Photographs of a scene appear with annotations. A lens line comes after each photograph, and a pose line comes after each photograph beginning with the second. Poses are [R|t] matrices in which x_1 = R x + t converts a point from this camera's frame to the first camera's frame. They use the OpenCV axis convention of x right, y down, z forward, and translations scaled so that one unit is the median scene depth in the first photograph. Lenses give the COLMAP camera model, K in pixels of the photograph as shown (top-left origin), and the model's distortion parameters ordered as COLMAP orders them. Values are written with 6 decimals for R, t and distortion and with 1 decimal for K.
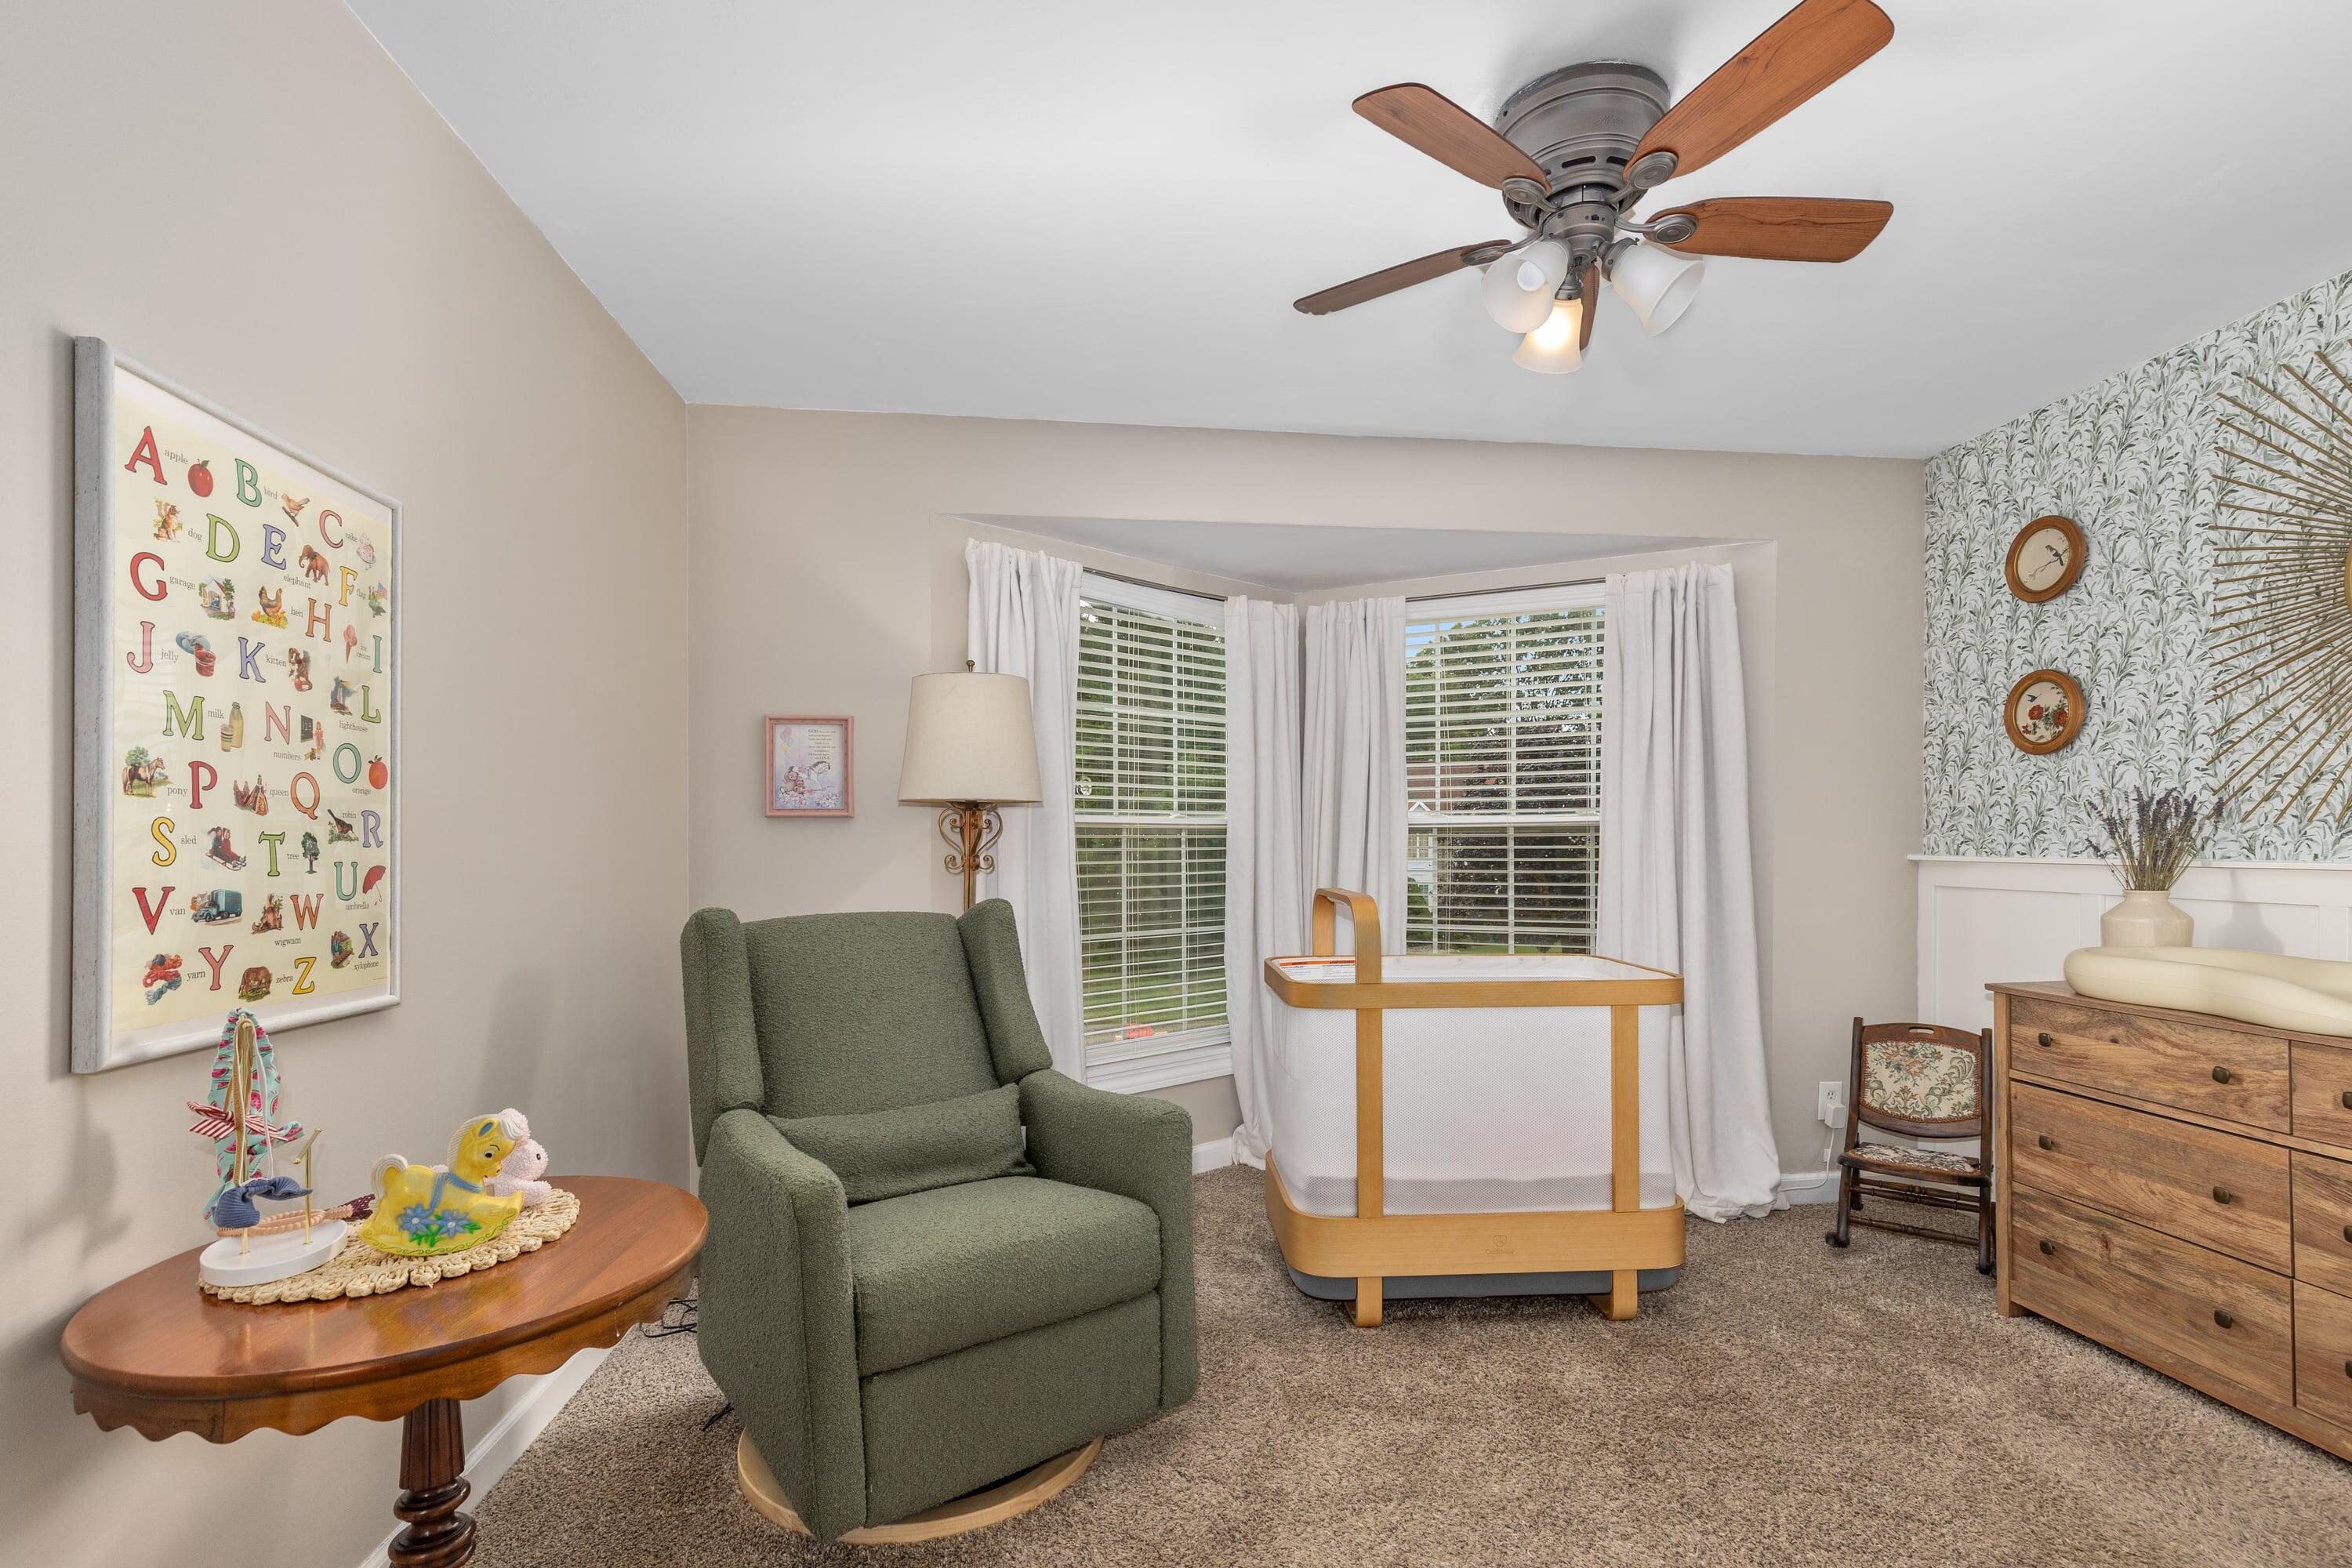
lens RADIAL K [[1063.3, 0, 1180.4], [0, 1063.3, 834.1], [0, 0, 1]] dist [-0.002207, -0.000183]
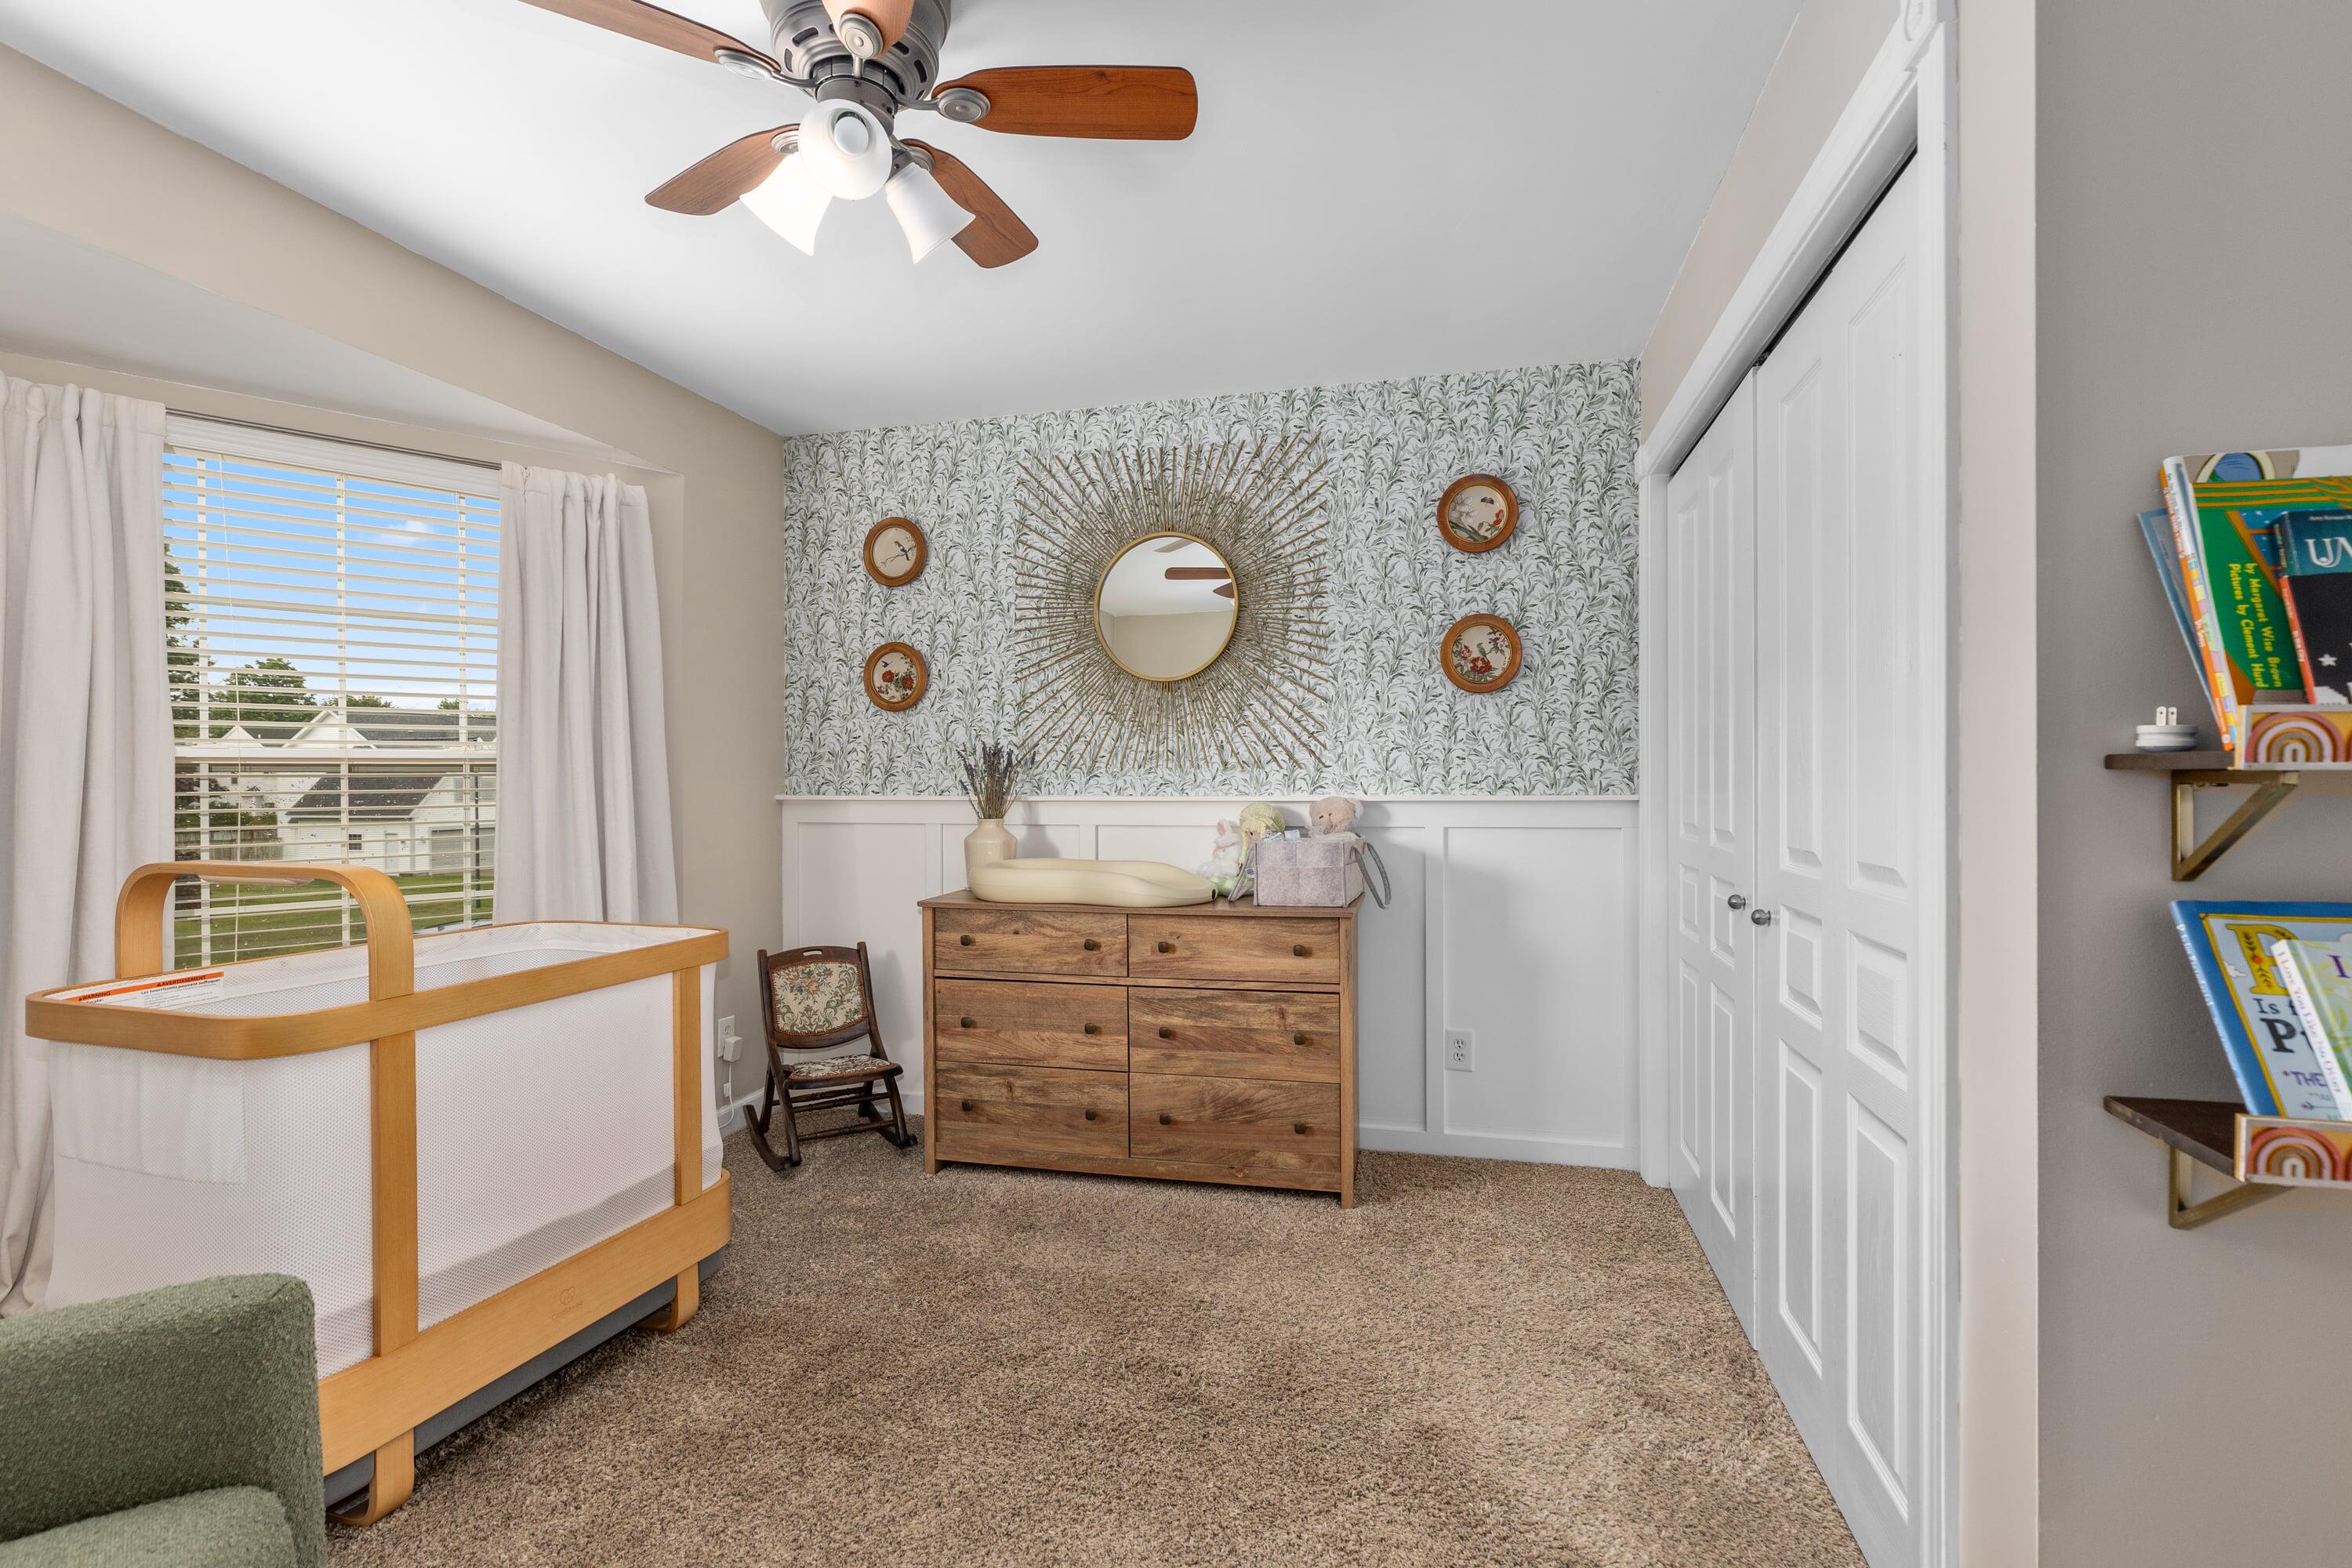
lens RADIAL K [[1076.3, 0, 1179.7], [0, 1076.3, 777.8], [0, 0, 1]] dist [-0.000576, 0.000254]
pose [[0.362114, 0.002734, 0.932130, -0.264625], [-0.003786, 0.999992, -0.001462, 0.002429], [-0.932126, -0.002999, 0.362121, 0.288831]]
